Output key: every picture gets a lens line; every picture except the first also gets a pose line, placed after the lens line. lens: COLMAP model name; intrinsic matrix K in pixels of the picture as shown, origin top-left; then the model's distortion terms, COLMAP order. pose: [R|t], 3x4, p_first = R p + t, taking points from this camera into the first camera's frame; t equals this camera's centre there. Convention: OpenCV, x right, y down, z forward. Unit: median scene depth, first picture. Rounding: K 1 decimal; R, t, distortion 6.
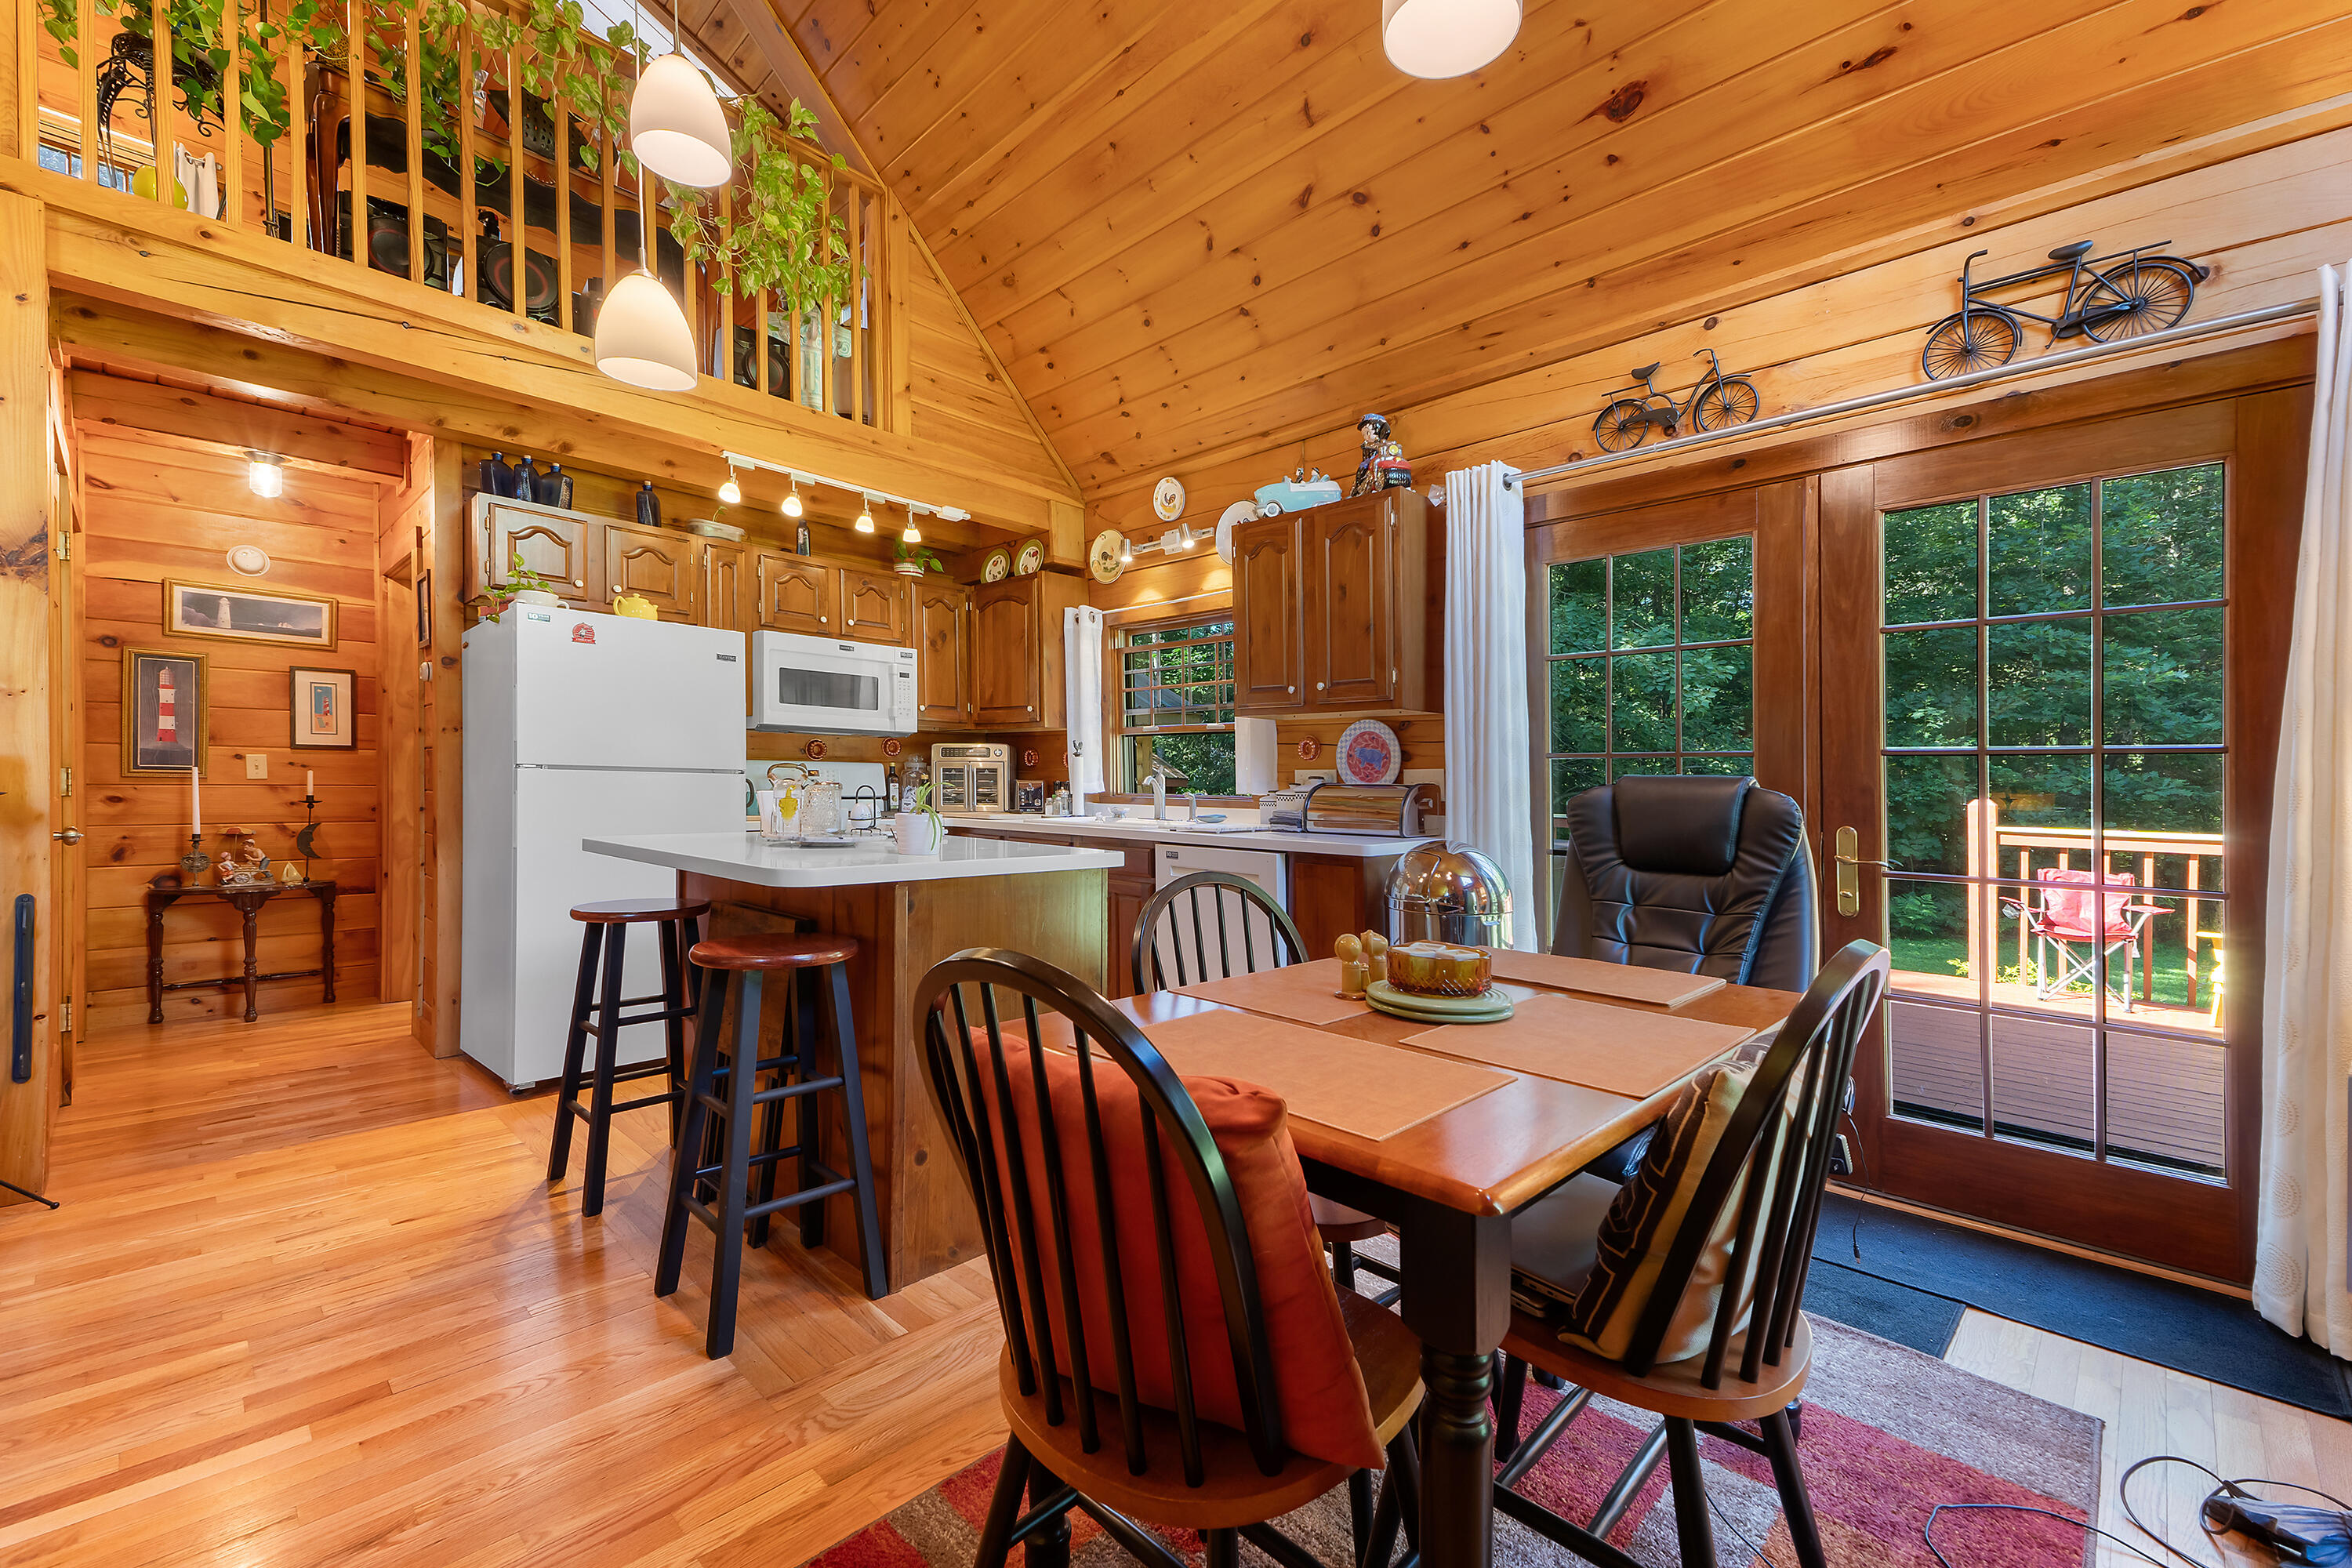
lens RADIAL K [[963.6, 0, 1181.1], [0, 963.6, 757.8], [0, 0, 1]] dist [0.032122, -0.006258]
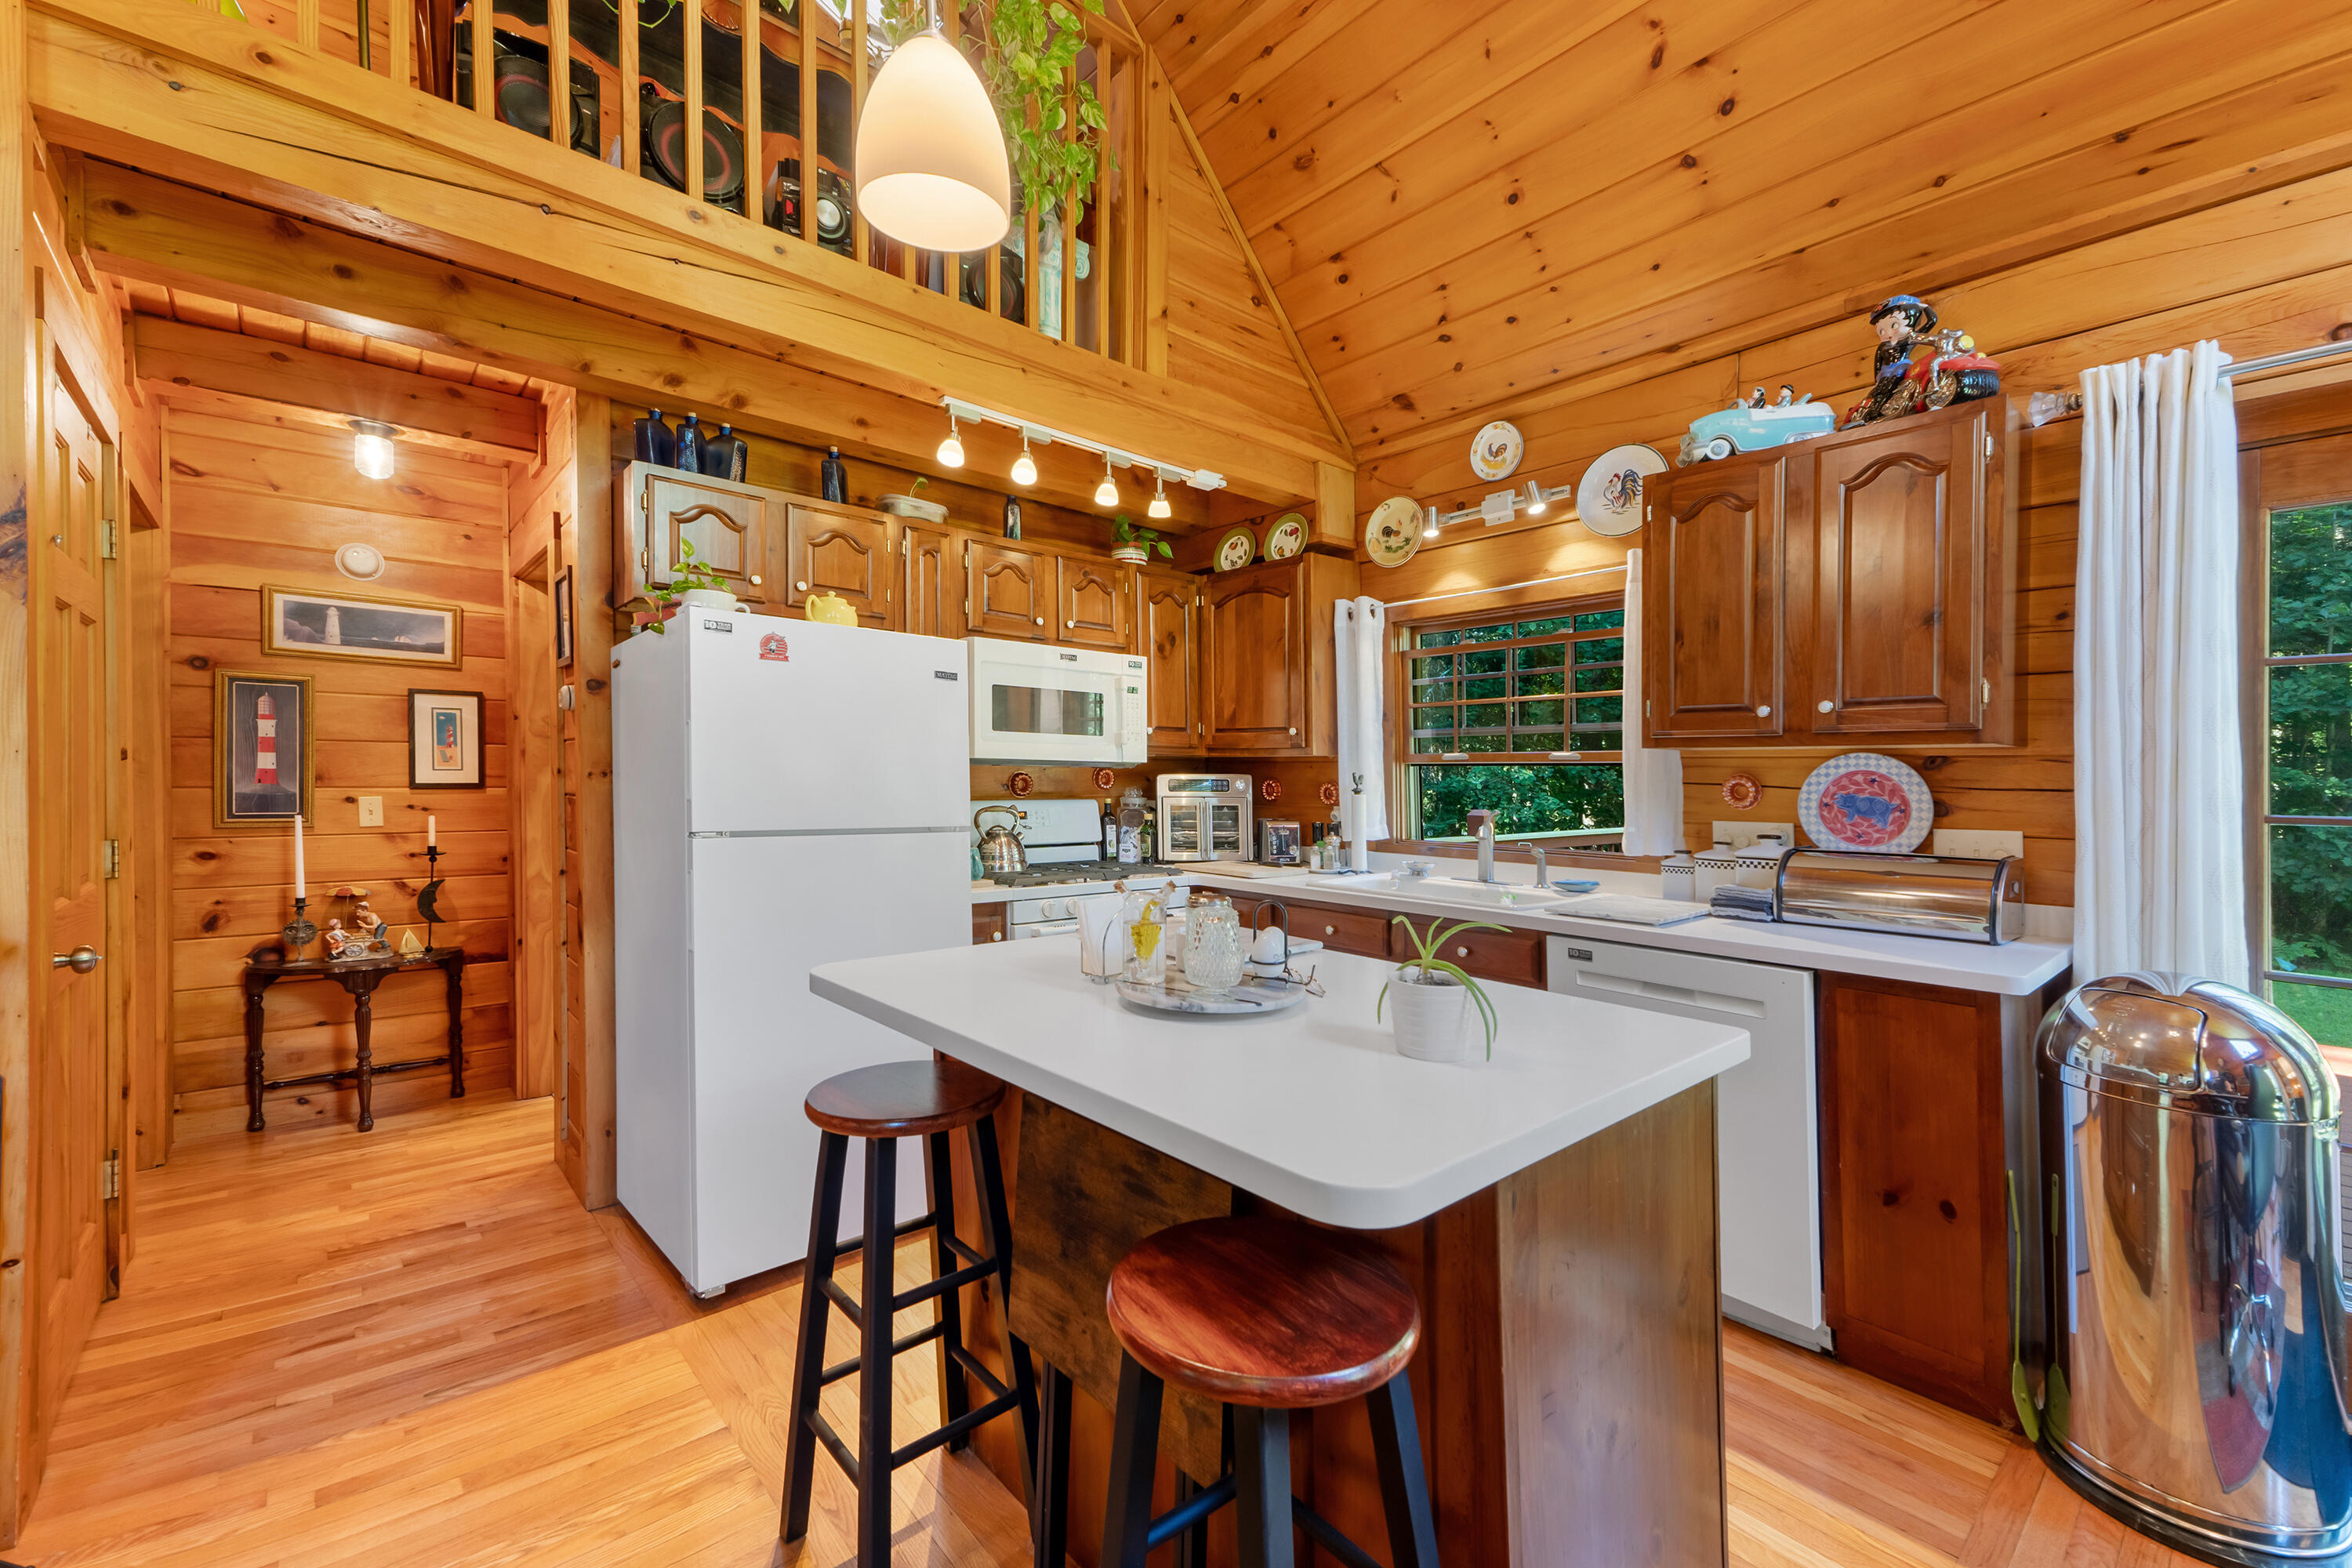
lens RADIAL K [[955.0, 0, 1181.9], [0, 955.0, 755.3], [0, 0, 1]] dist [0.023205, -0.000246]
pose [[0.997408, -0.005929, -0.071713, -0.214967], [0.006220, 0.999973, 0.003826, -0.039016], [0.071689, -0.004262, 0.997418, 0.253738]]
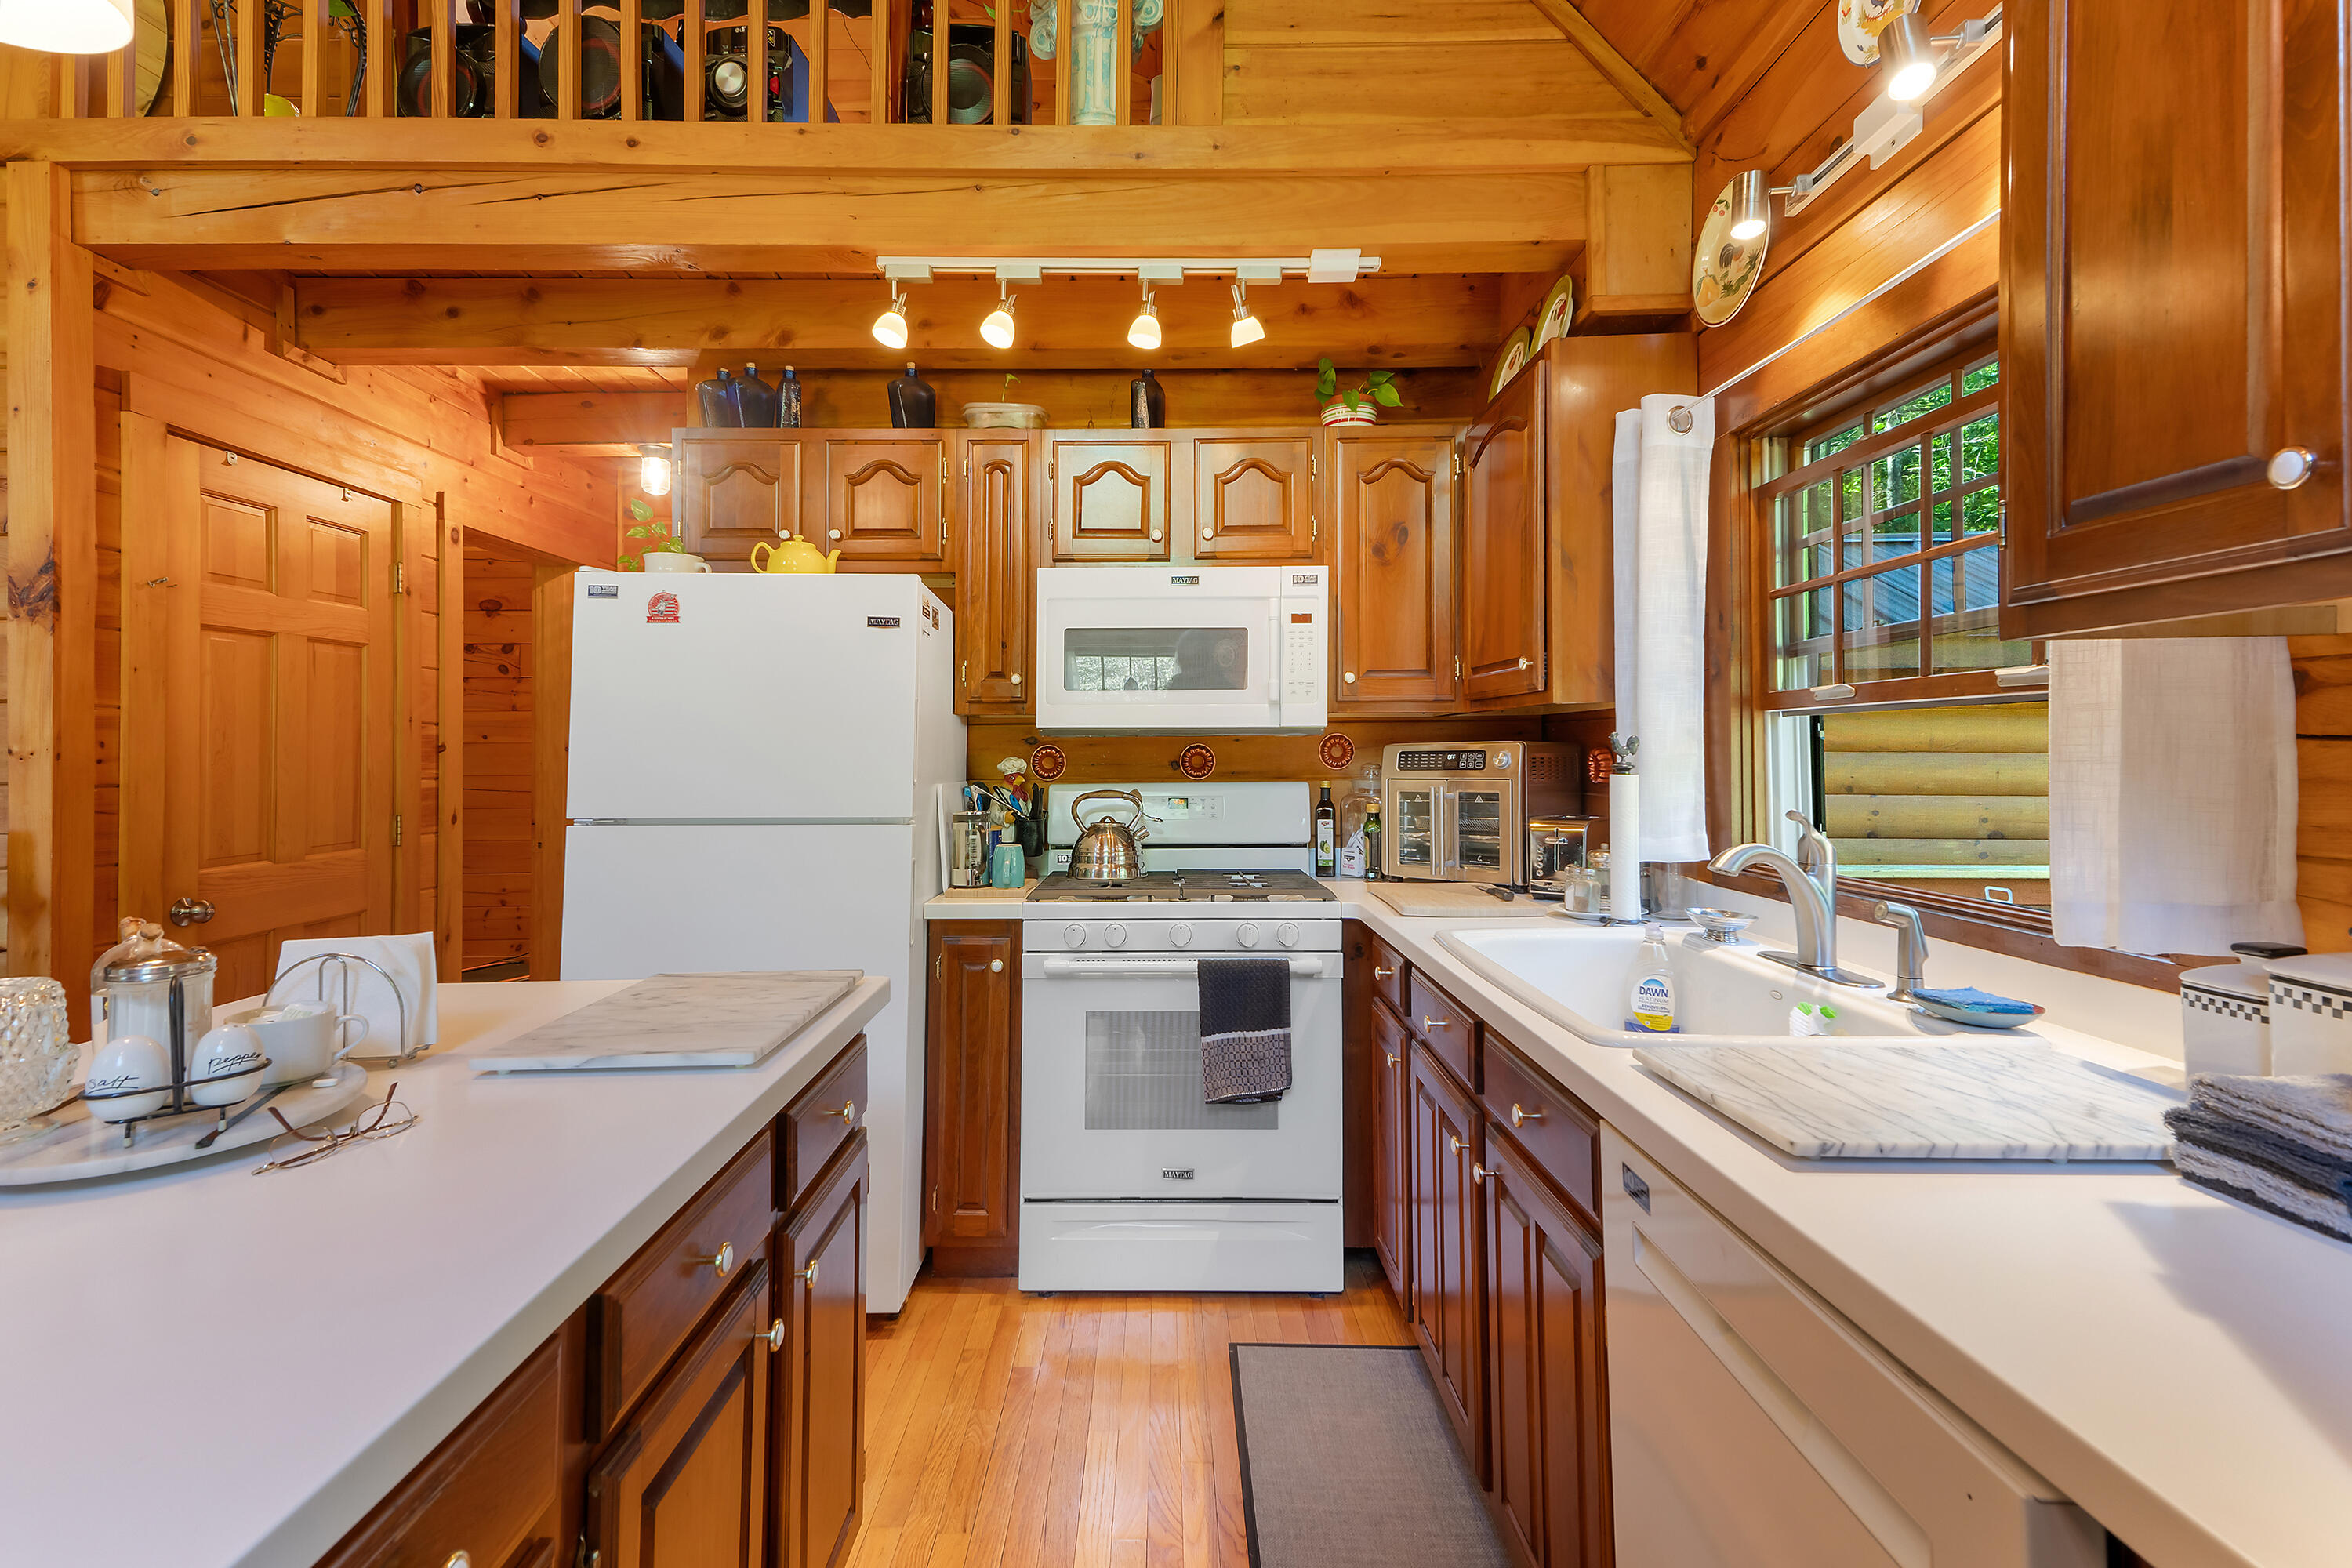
lens RADIAL K [[1096.1, 0, 1160.8], [0, 1096.1, 747.0], [0, 0, 1]] dist [0.029808, 0.000388]
pose [[0.703086, -0.023501, -0.710716, 0.089507], [0.037828, 0.999275, 0.004380, -0.023382], [0.710098, -0.029964, 0.703465, 0.588257]]
